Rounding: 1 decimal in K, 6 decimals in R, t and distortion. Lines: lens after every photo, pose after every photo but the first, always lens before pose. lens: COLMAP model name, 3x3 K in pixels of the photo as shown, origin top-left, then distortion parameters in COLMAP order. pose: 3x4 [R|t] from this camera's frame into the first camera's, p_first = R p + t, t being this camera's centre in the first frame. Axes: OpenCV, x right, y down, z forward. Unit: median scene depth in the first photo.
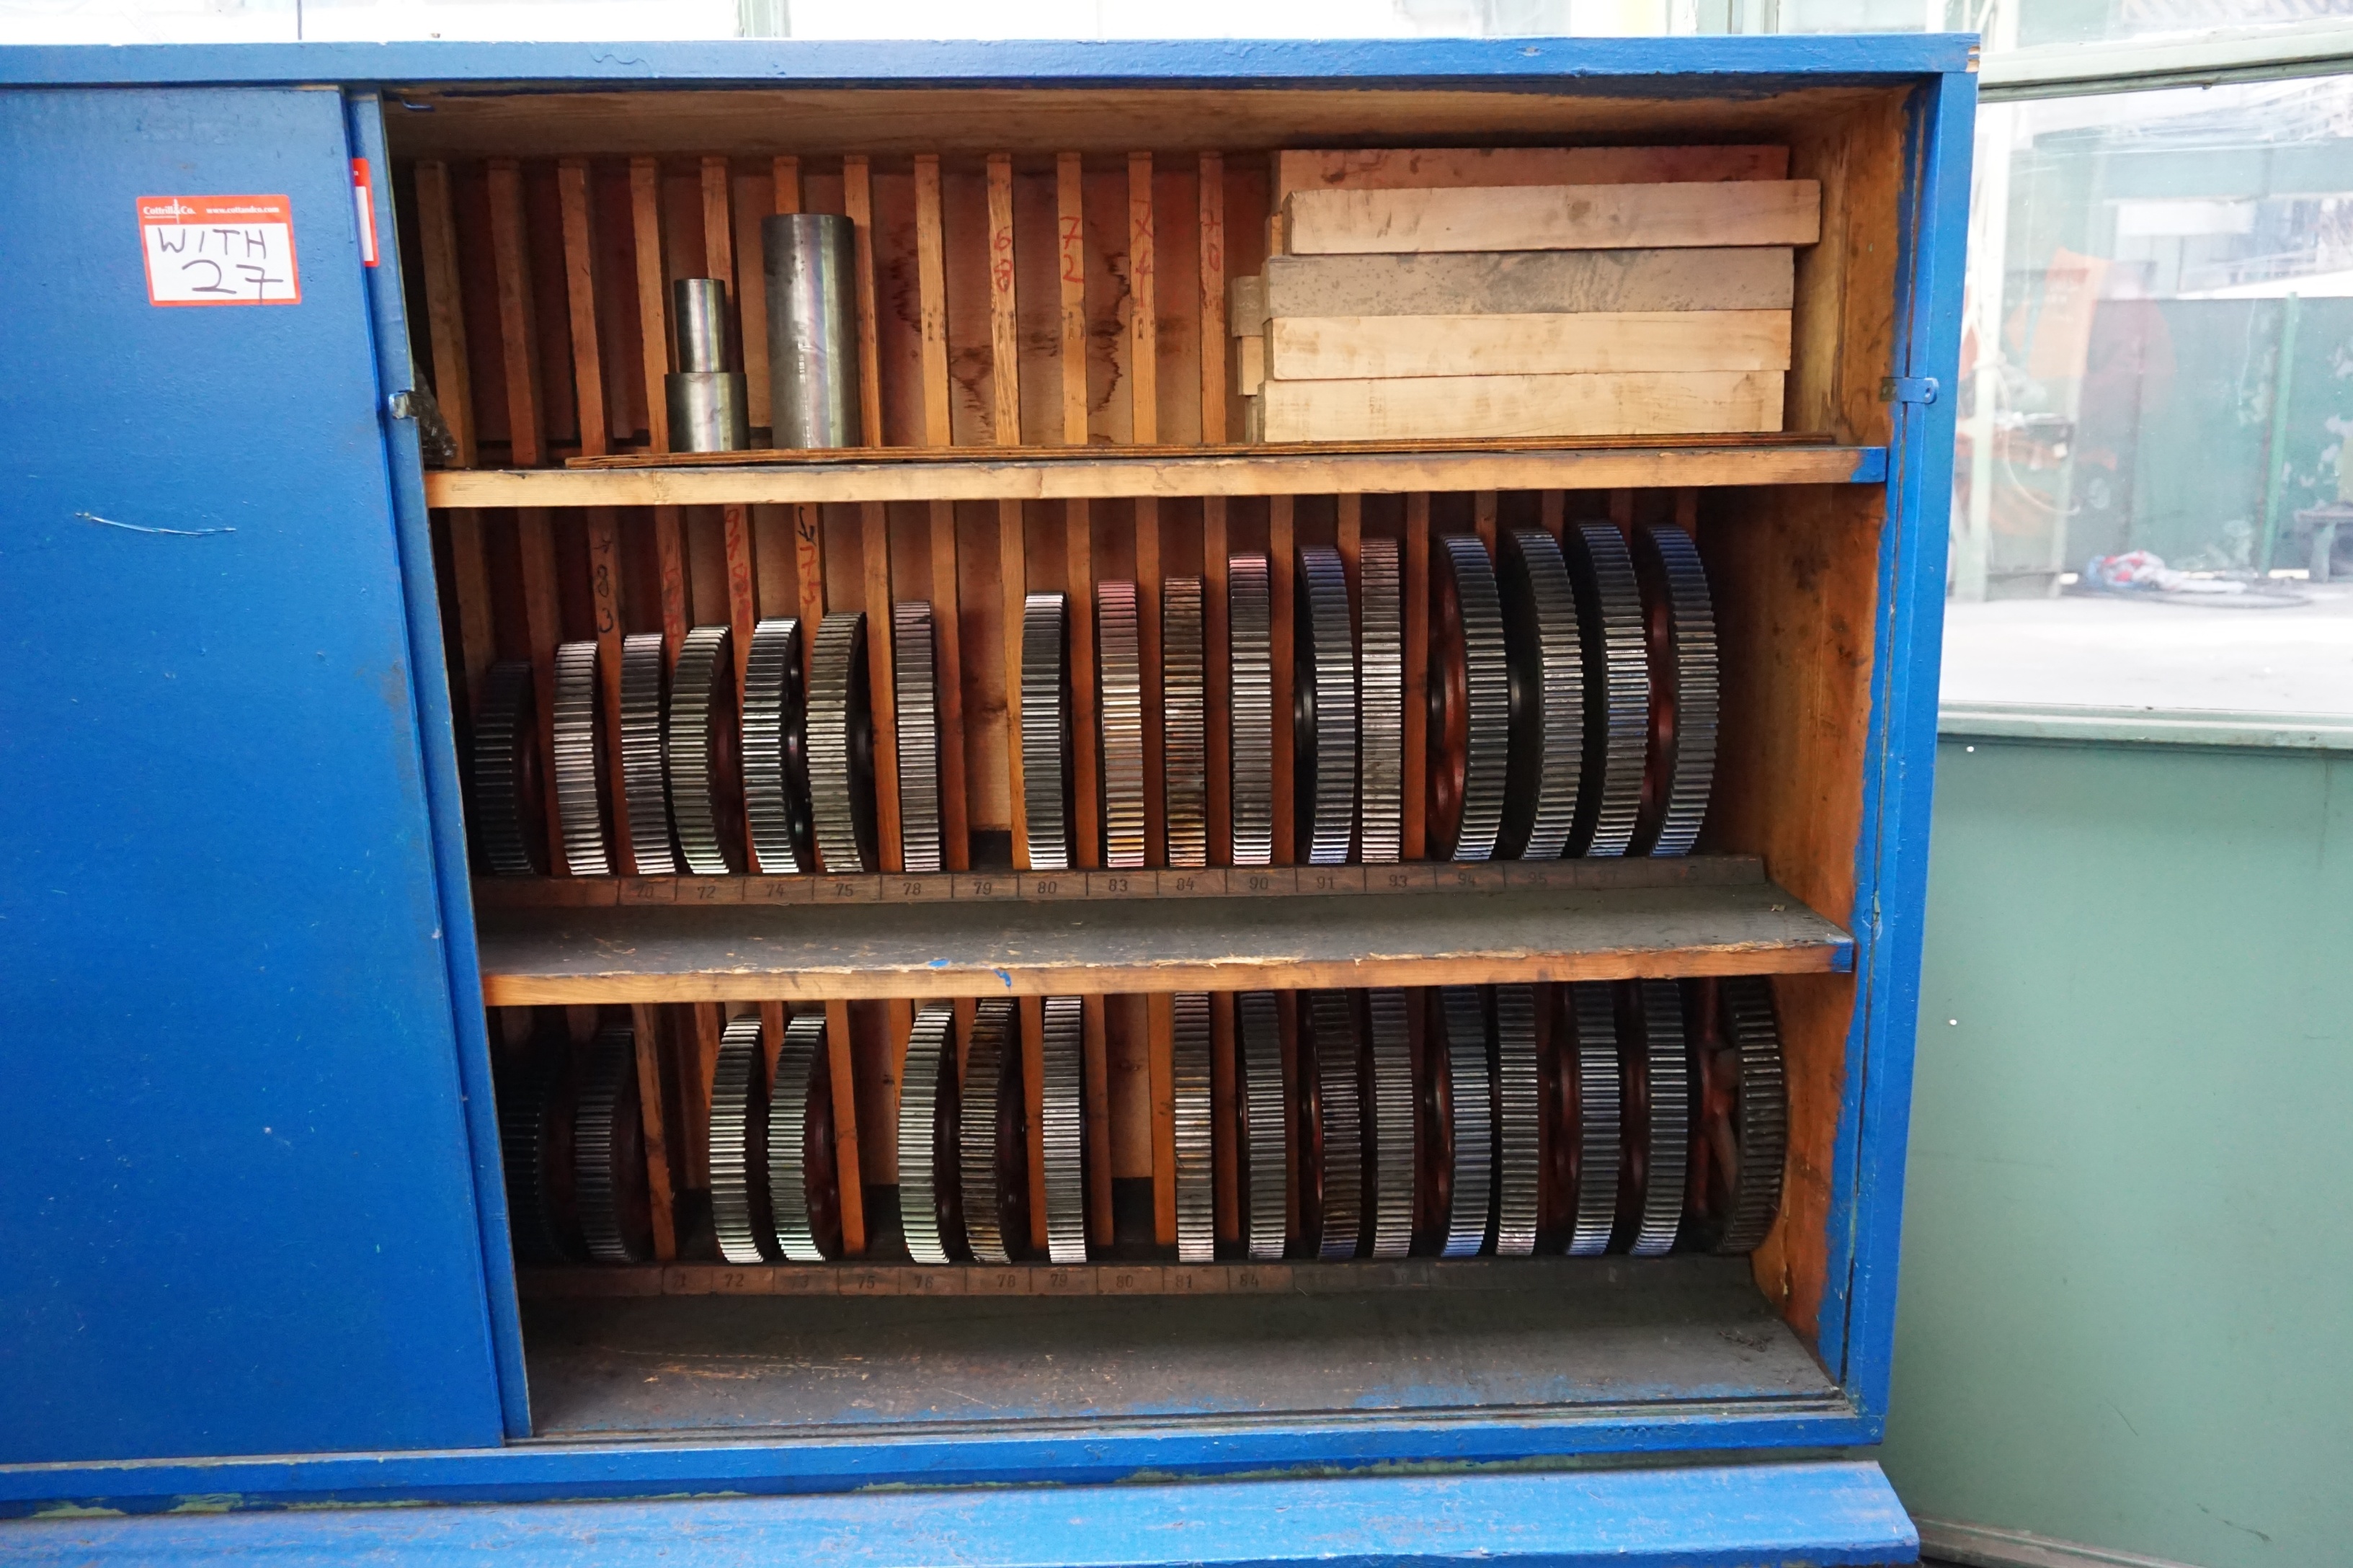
lens RADIAL K [[1798.8, 0, 1170.7], [0, 1798.8, 780.1], [0, 0, 1]] dist [-0.007886, 0.003929]
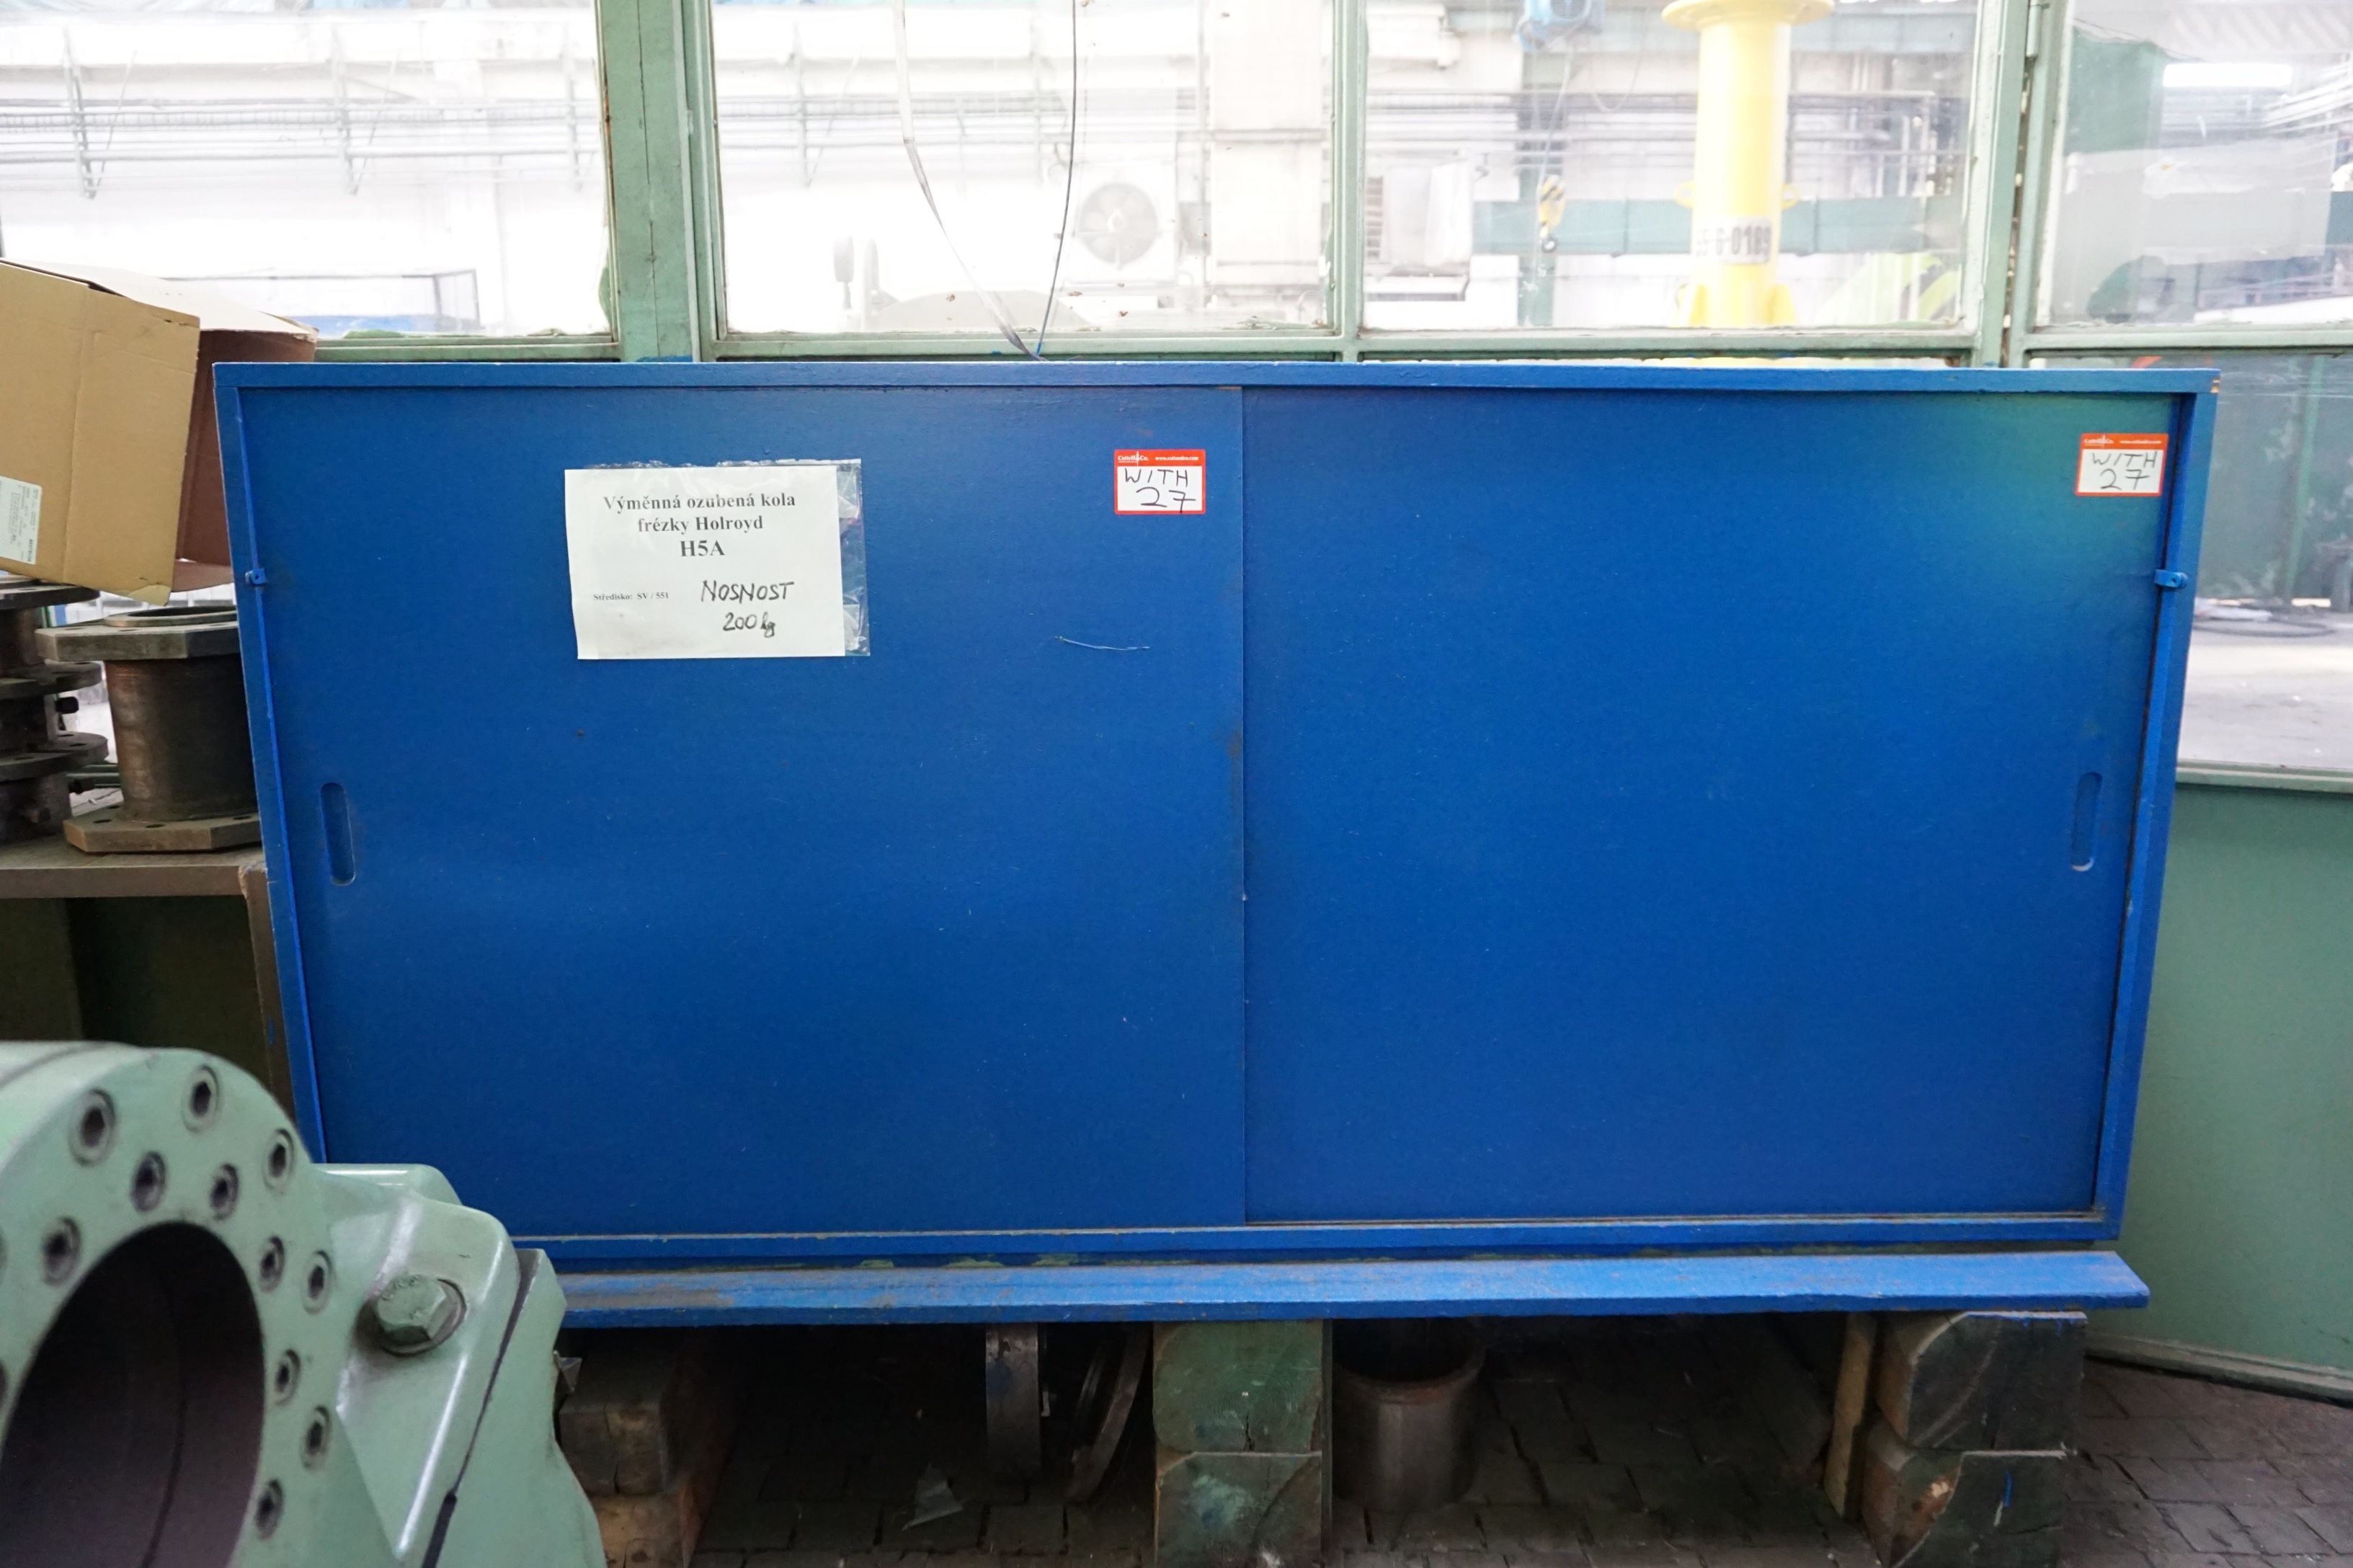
lens RADIAL K [[1798.8, 0, 1181.4], [0, 1798.8, 785.9], [0, 0, 1]] dist [-0.007886, 0.003929]
pose [[0.999900, 0.014001, 0.002031, -0.316111], [-0.014008, 0.999895, 0.003631, -0.012665], [-0.001980, -0.003660, 0.999991, -0.411078]]
